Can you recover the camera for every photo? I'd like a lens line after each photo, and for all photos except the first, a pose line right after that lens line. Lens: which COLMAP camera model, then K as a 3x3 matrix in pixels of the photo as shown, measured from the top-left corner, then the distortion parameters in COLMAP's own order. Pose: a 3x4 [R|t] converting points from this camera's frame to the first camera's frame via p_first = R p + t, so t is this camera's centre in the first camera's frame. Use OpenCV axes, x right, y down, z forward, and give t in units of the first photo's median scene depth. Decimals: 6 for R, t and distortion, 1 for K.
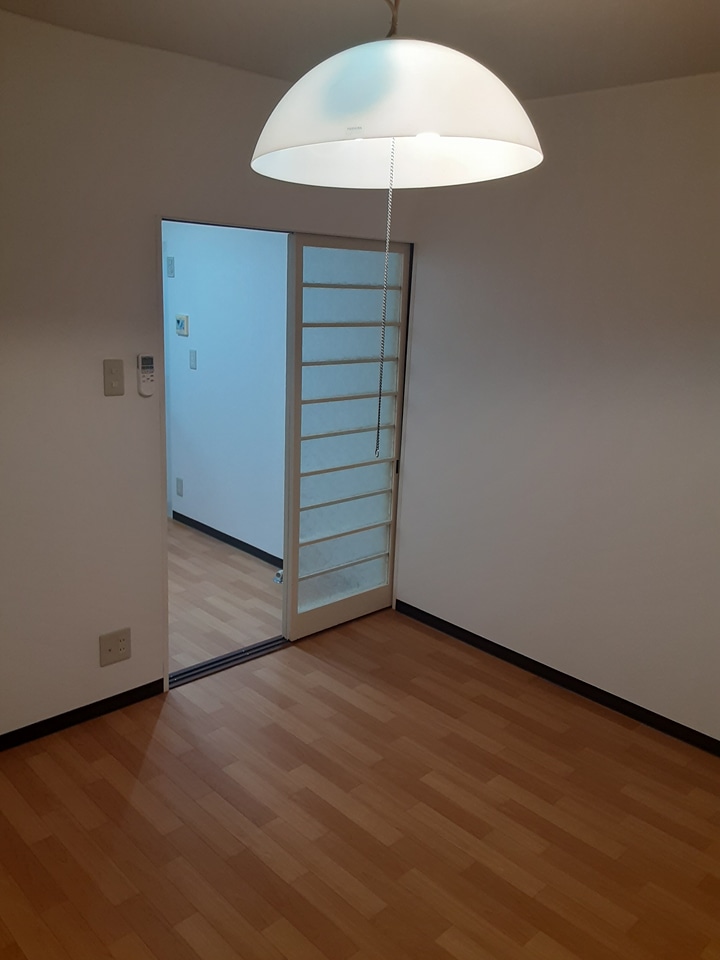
lens RADIAL K [[778.1, 0, 354.7], [0, 778.1, 475.6], [0, 0, 1]] dist [0.123333, -0.207850]
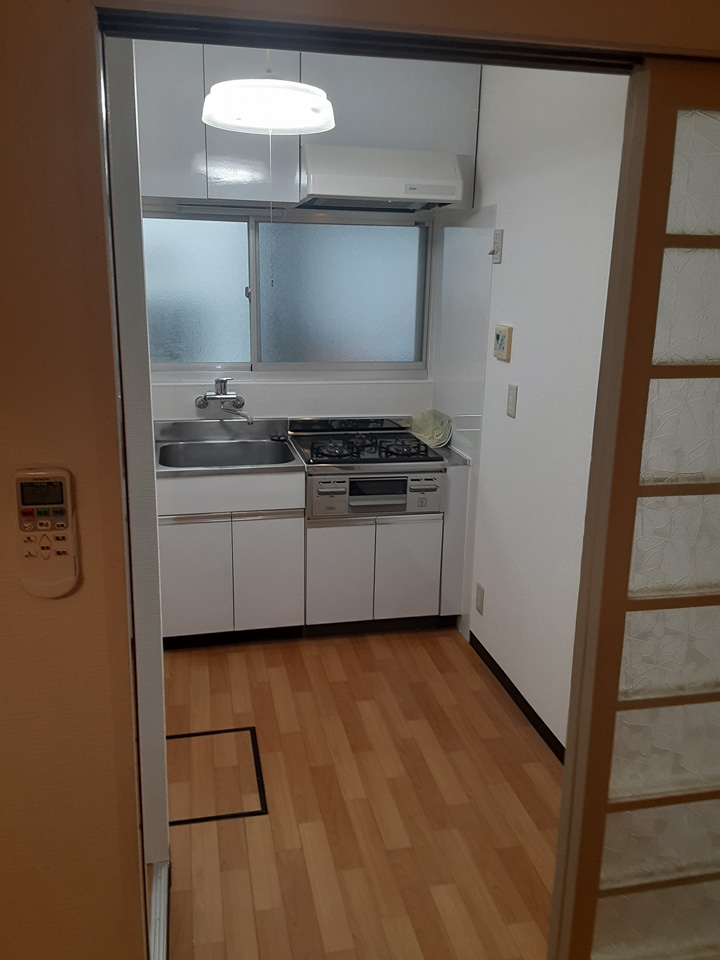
lens RADIAL K [[778.1, 0, 354.7], [0, 778.1, 475.6], [0, 0, 1]] dist [0.123333, -0.207850]
pose [[0.854435, 0.107537, -0.508307, -0.002297], [-0.109480, 0.993644, 0.026185, -0.105192], [0.507892, 0.033276, 0.860778, 0.481945]]
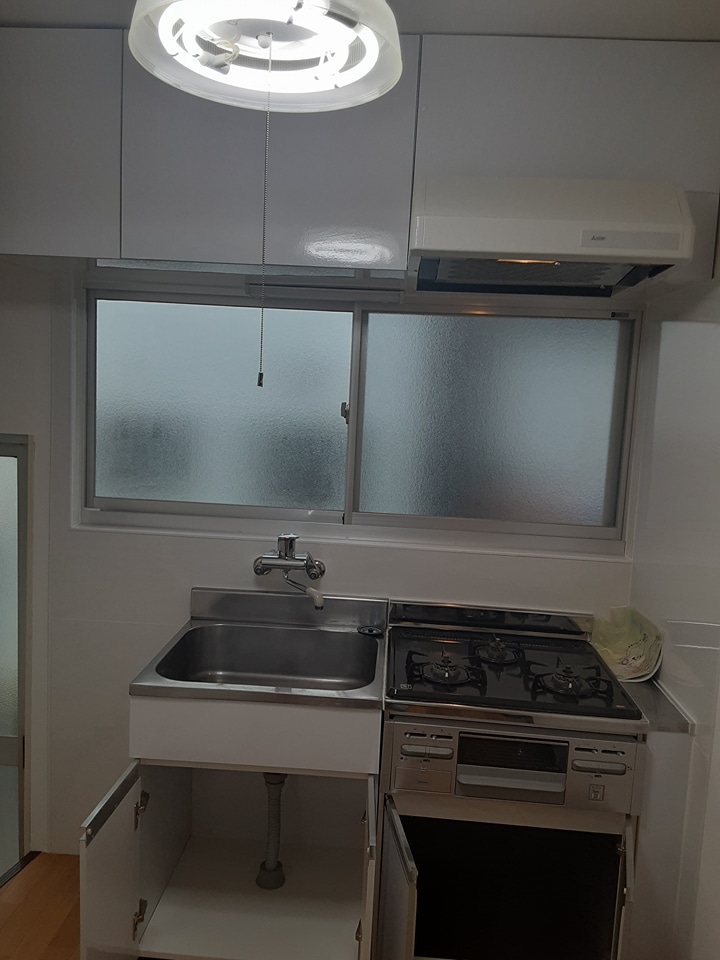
lens RADIAL K [[778.1, 0, 354.7], [0, 778.1, 475.6], [0, 0, 1]] dist [0.123333, -0.207850]
pose [[0.680856, 0.066529, -0.729390, -0.118275], [-0.197331, 0.975703, -0.095205, -0.162539], [0.705334, 0.208752, 0.677441, 0.752097]]
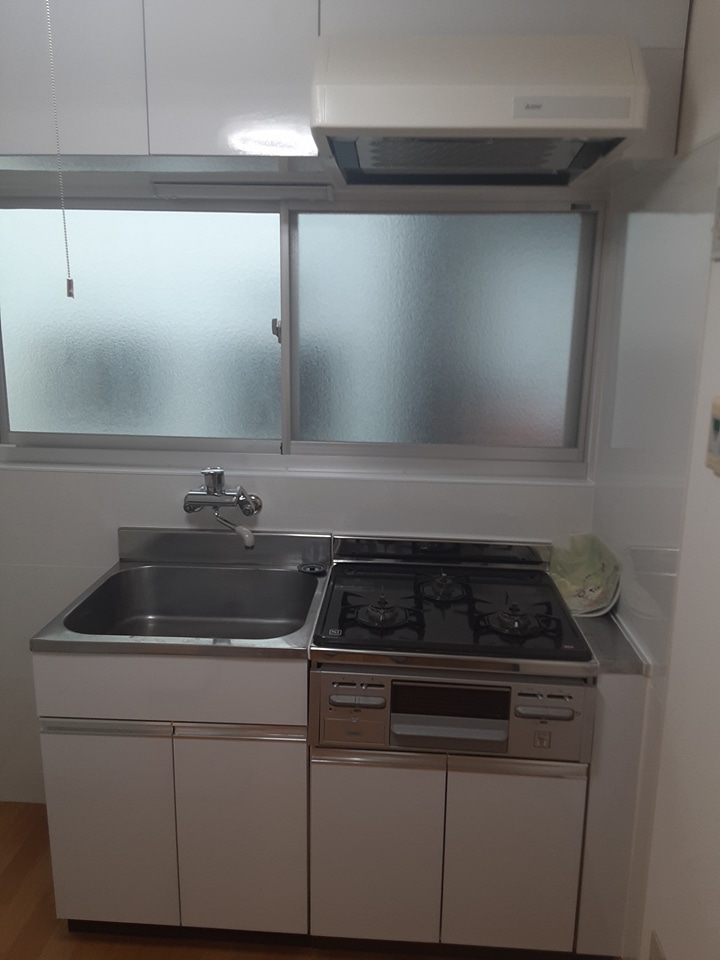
lens RADIAL K [[778.1, 0, 354.7], [0, 778.1, 475.6], [0, 0, 1]] dist [0.123333, -0.207850]
pose [[0.680225, 0.119602, -0.723180, -0.124945], [-0.166697, 0.985988, 0.006271, -0.177145], [0.713797, 0.116286, 0.690631, 0.813239]]
